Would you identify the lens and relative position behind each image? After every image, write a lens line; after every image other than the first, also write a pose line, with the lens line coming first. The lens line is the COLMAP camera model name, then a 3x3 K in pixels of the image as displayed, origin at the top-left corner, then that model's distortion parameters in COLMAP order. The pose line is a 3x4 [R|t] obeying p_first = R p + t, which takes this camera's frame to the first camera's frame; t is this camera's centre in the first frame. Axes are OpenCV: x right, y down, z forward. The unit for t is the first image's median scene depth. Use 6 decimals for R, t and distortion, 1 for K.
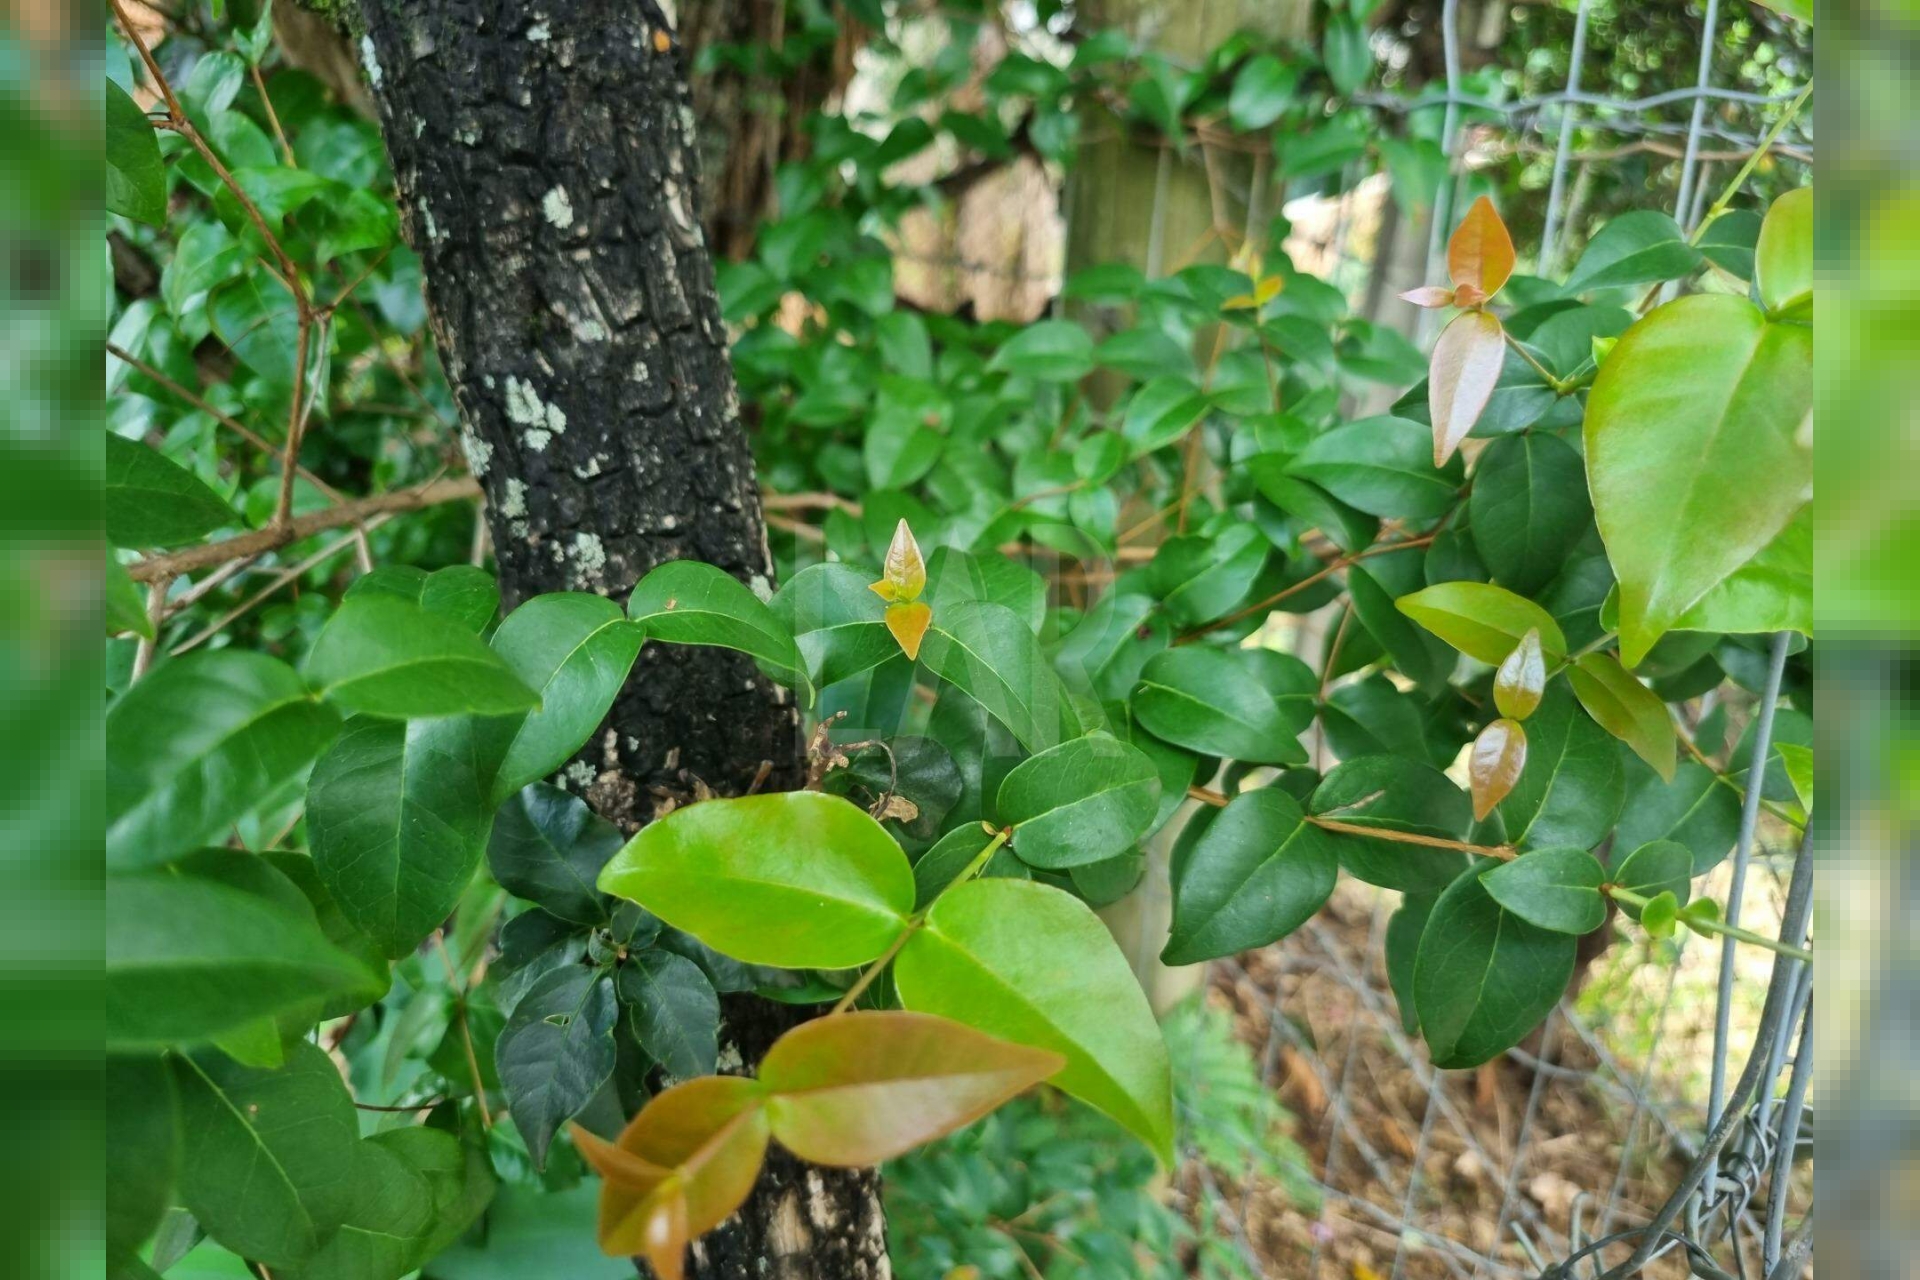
lens RADIAL K [[1257.4, 0, 968.3], [0, 1257.4, 649.6], [0, 0, 1]] dist [0.055785, -0.035617]
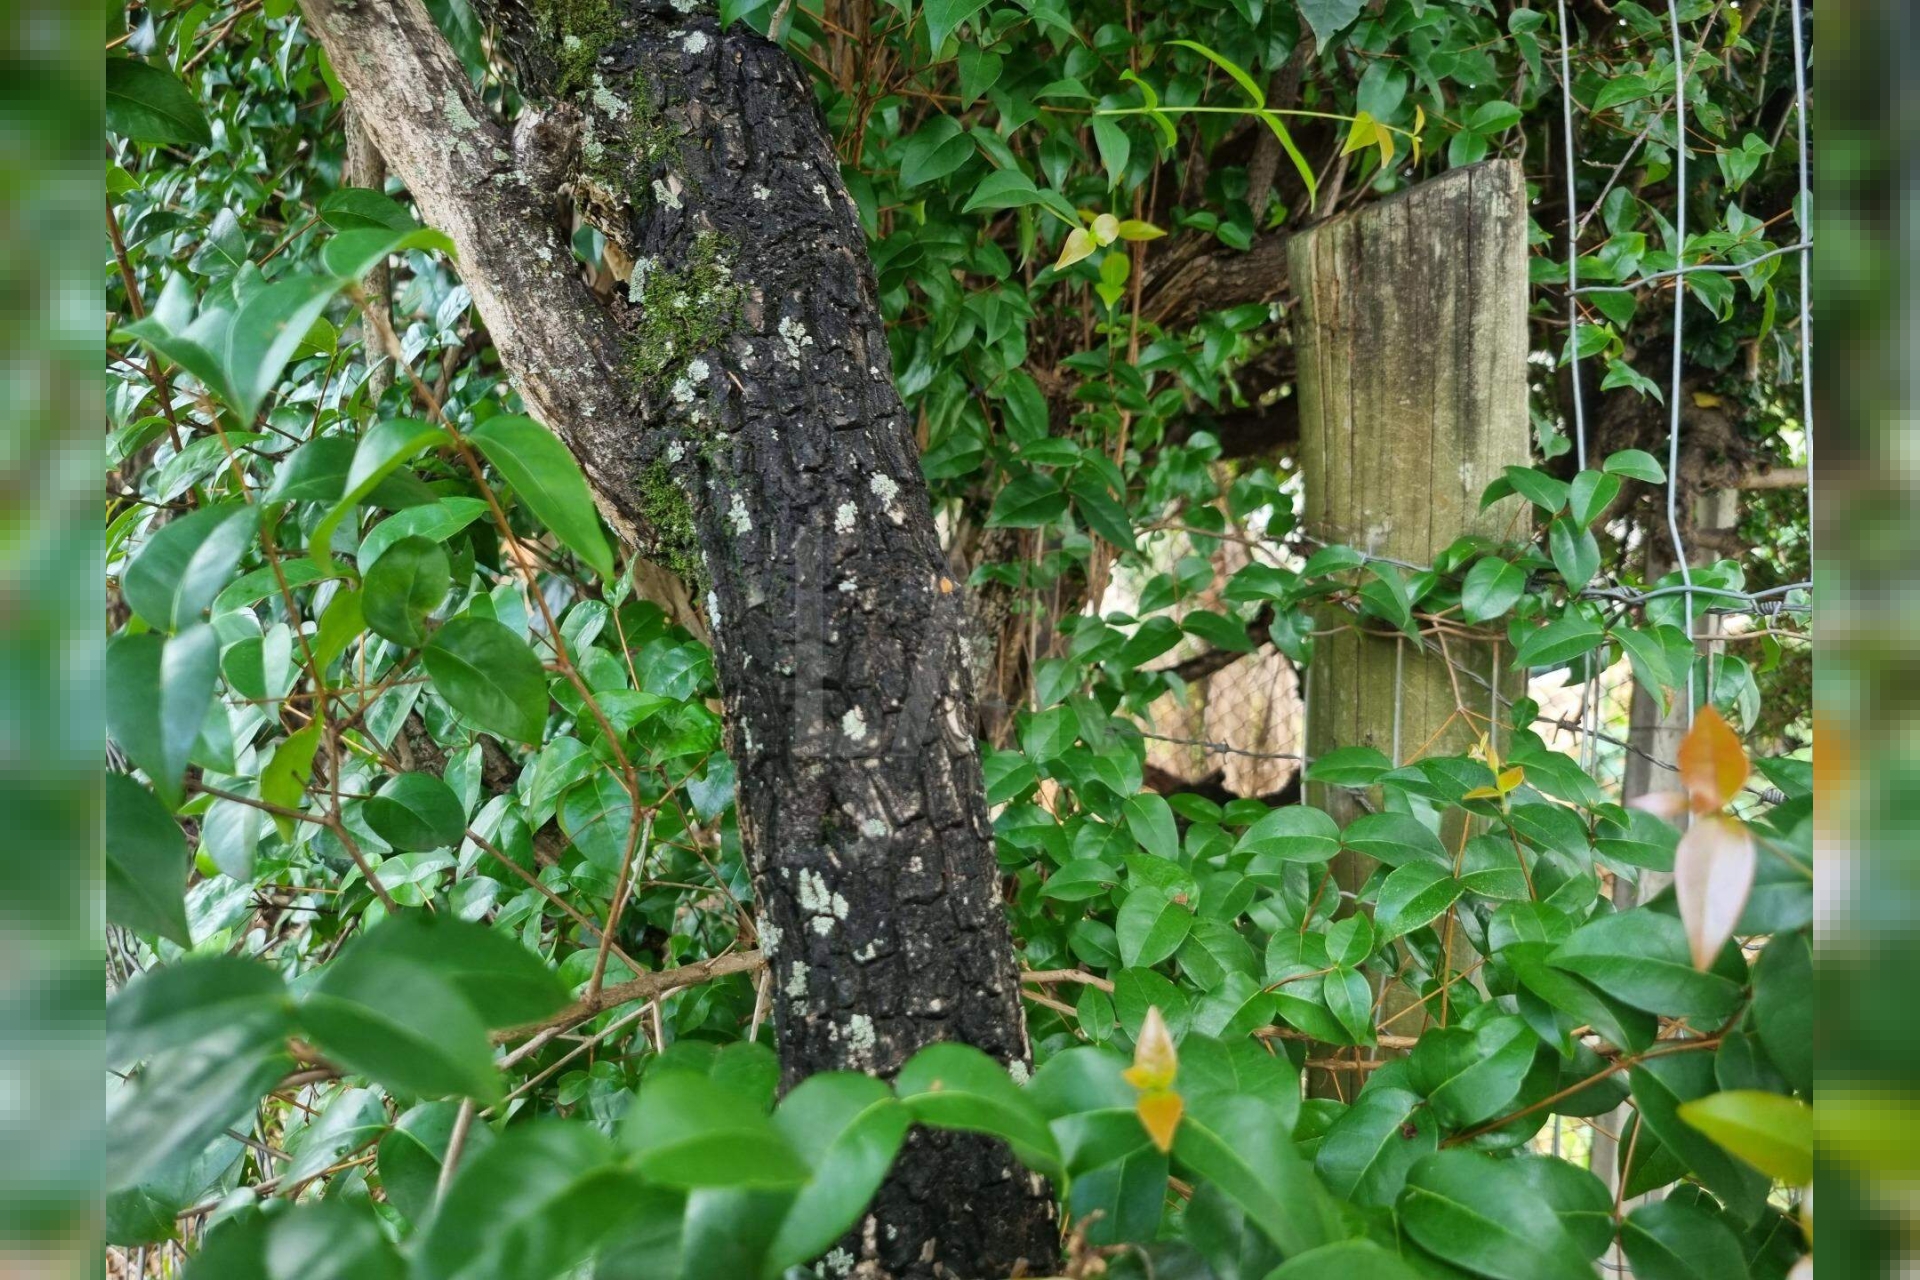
lens RADIAL K [[1361.5, 0, 971.6], [0, 1361.5, 638.1], [0, 0, 1]] dist [0.030202, -0.000697]
pose [[0.983646, -0.027934, -0.177936, 0.007201], [-0.031305, 0.946351, -0.321621, -0.023261], [0.177374, 0.321931, 0.929999, -0.162643]]
